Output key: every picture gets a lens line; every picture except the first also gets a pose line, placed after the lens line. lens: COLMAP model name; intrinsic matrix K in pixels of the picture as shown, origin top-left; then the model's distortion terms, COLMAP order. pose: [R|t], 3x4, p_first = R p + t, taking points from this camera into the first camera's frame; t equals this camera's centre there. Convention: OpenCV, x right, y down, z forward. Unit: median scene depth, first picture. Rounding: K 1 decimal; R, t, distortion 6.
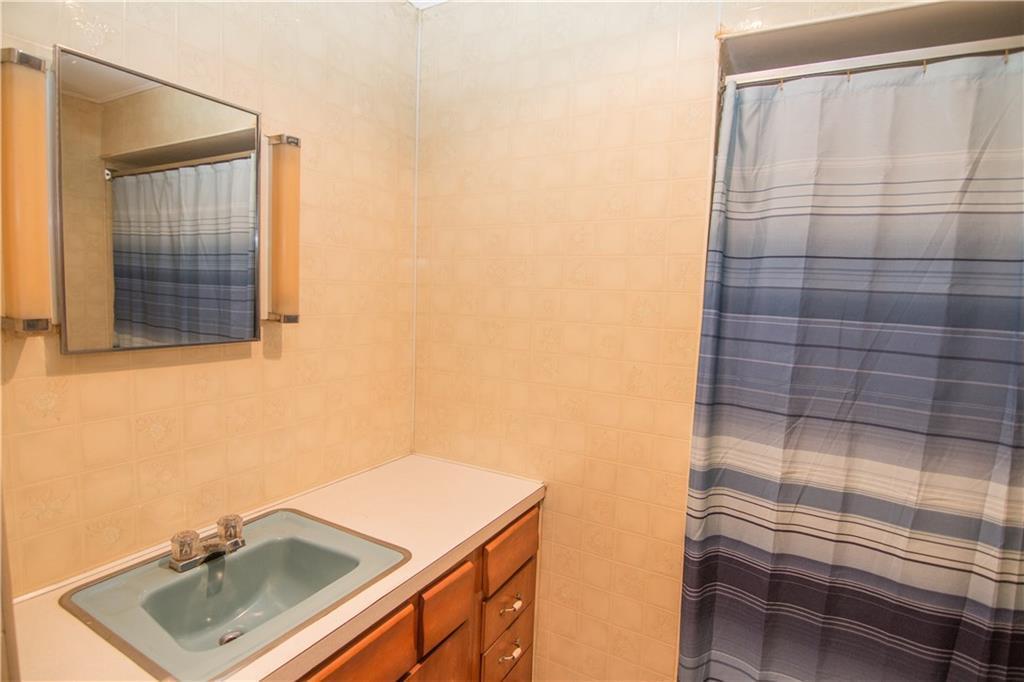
lens RADIAL K [[517.6, 0, 509.7], [0, 517.6, 340.6], [0, 0, 1]] dist [0.000430, -0.014791]
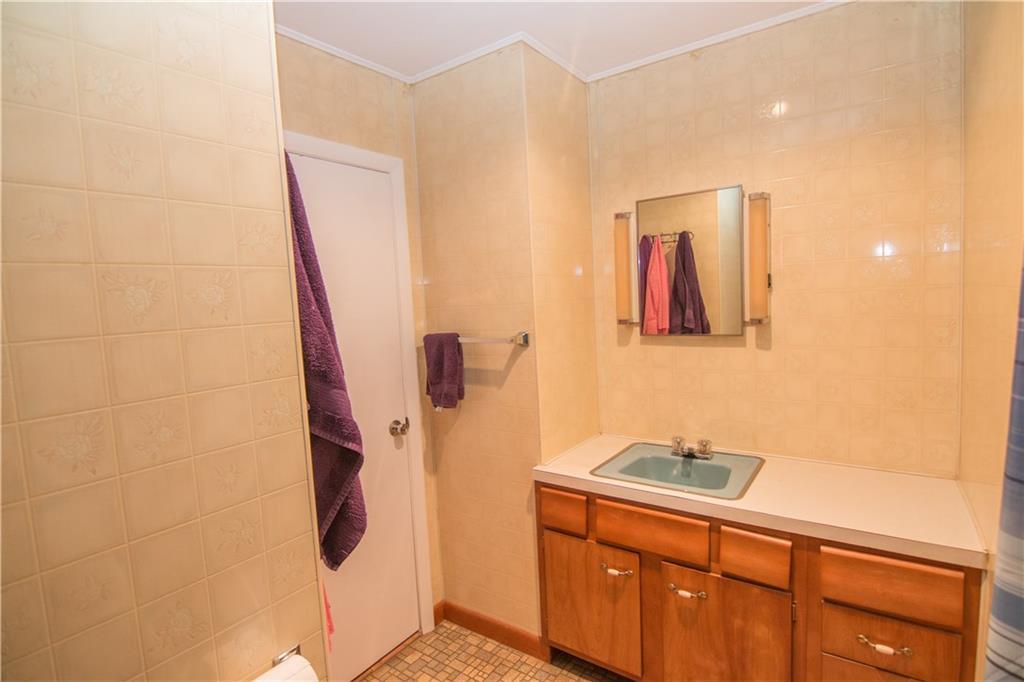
lens RADIAL K [[517.6, 0, 509.7], [0, 517.6, 340.6], [0, 0, 1]] dist [0.000430, -0.014791]
pose [[-0.086466, 0.056742, -0.994638, 1.169665], [-0.059273, 0.996315, 0.061991, -0.041663], [0.994490, 0.064315, -0.082784, 0.504058]]
